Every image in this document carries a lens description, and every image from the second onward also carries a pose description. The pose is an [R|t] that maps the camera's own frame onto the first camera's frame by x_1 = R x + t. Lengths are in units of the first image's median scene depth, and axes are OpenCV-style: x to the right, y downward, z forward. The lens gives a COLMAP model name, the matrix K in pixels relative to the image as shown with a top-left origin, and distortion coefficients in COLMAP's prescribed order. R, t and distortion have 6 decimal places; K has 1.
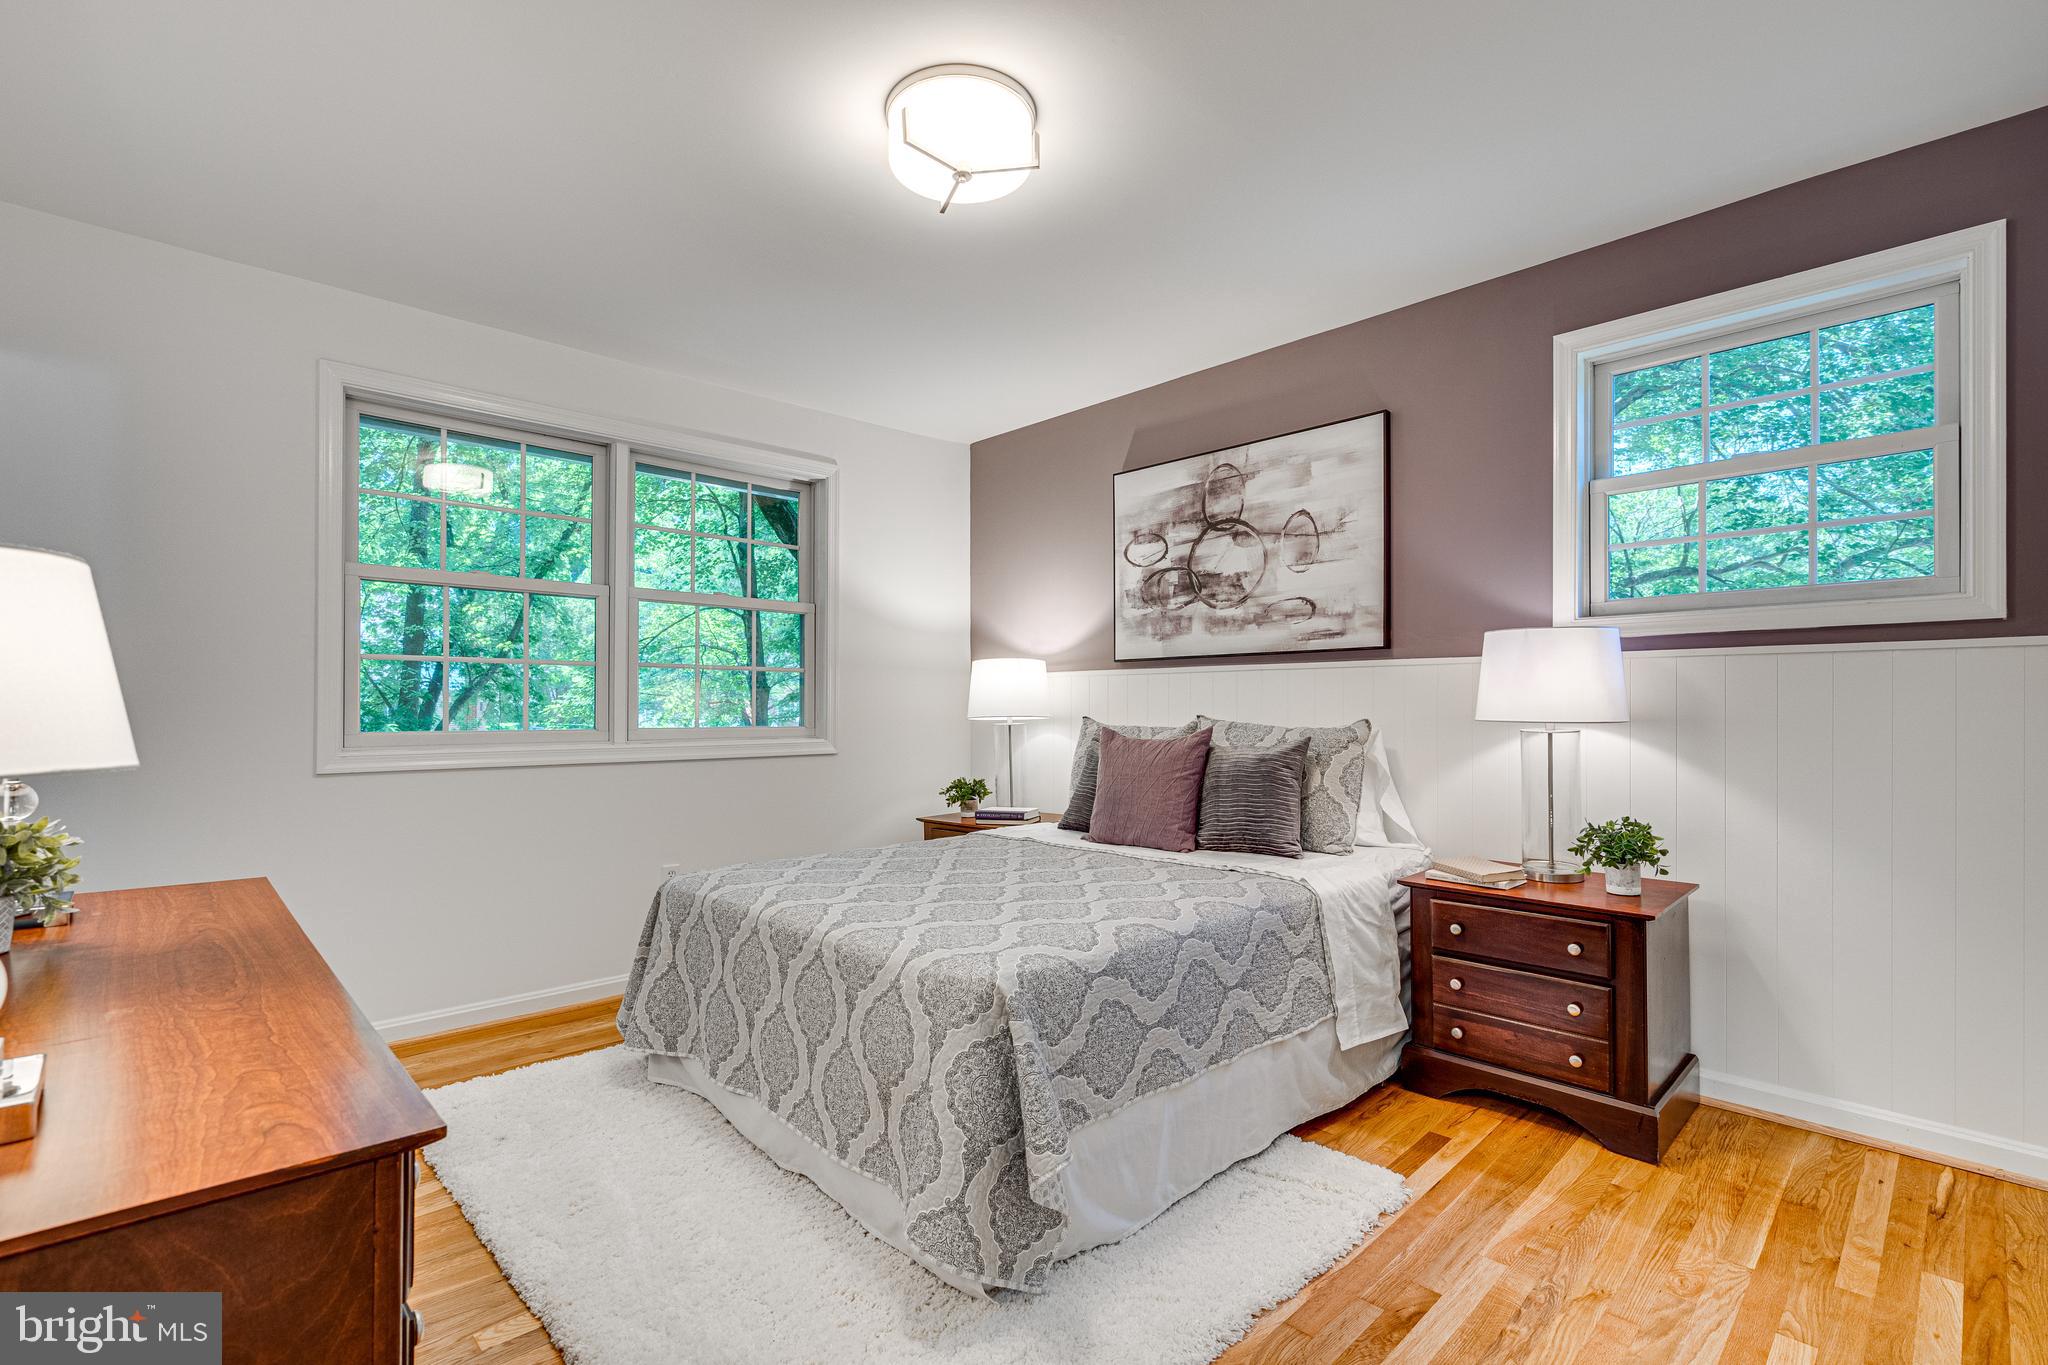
lens RADIAL K [[947.1, 0, 1024.0], [0, 947.1, 682.5], [0, 0, 1]] dist [0.012090, 0.000178]
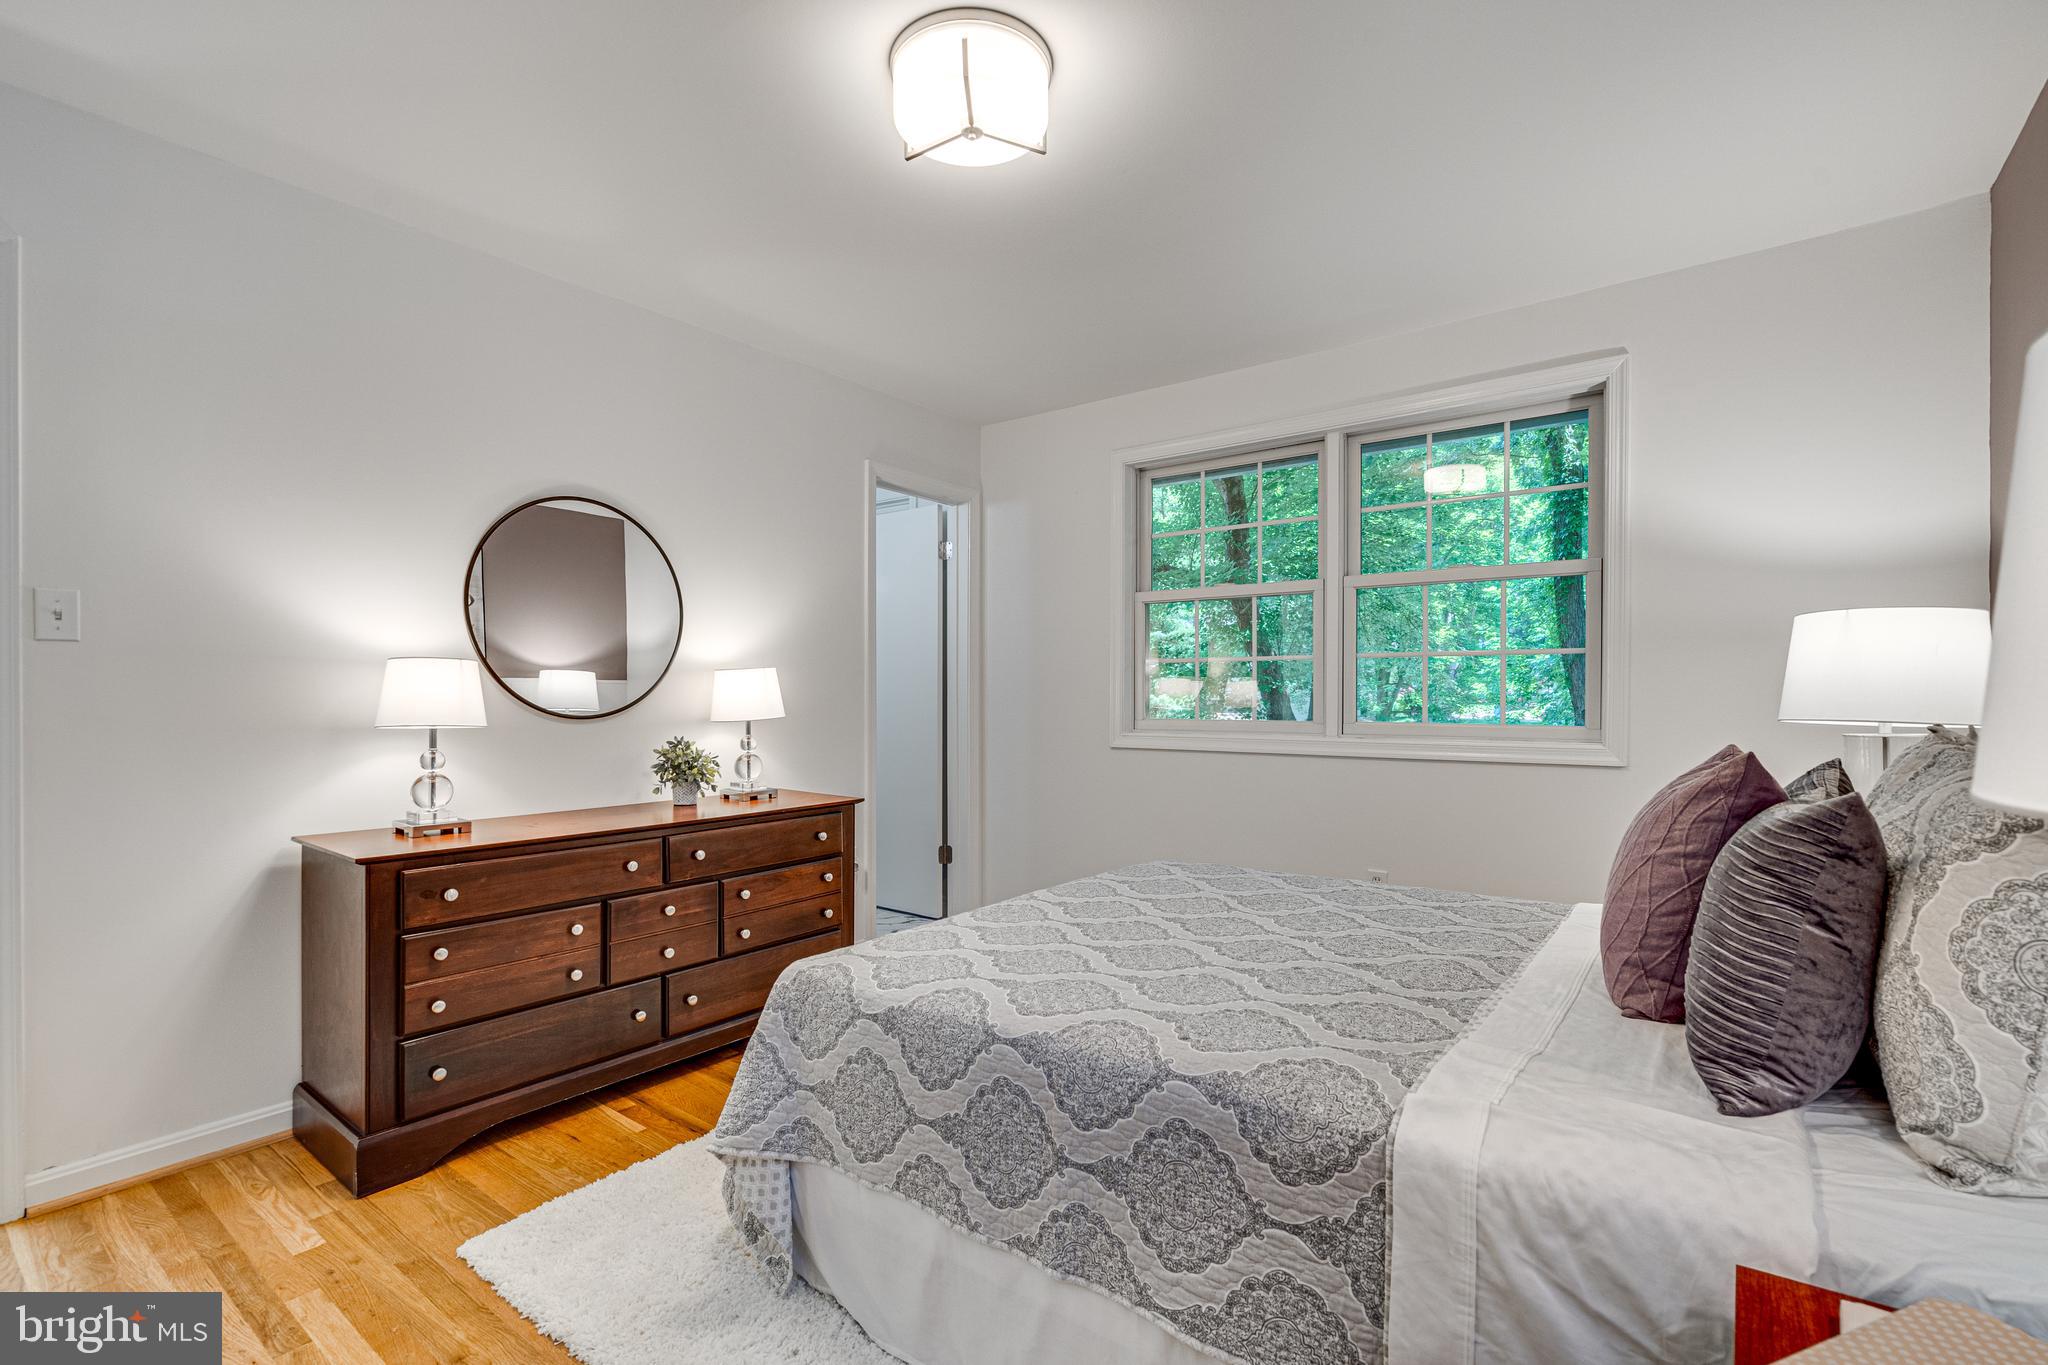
lens RADIAL K [[939.4, 0, 1030.4], [0, 939.4, 699.0], [0, 0, 1]] dist [-0.001664, 0.000605]
pose [[0.147336, 0.003350, -0.989081, 0.500239], [0.023866, 0.999691, 0.006942, 0.010507], [0.988798, -0.024628, 0.147211, 0.548666]]
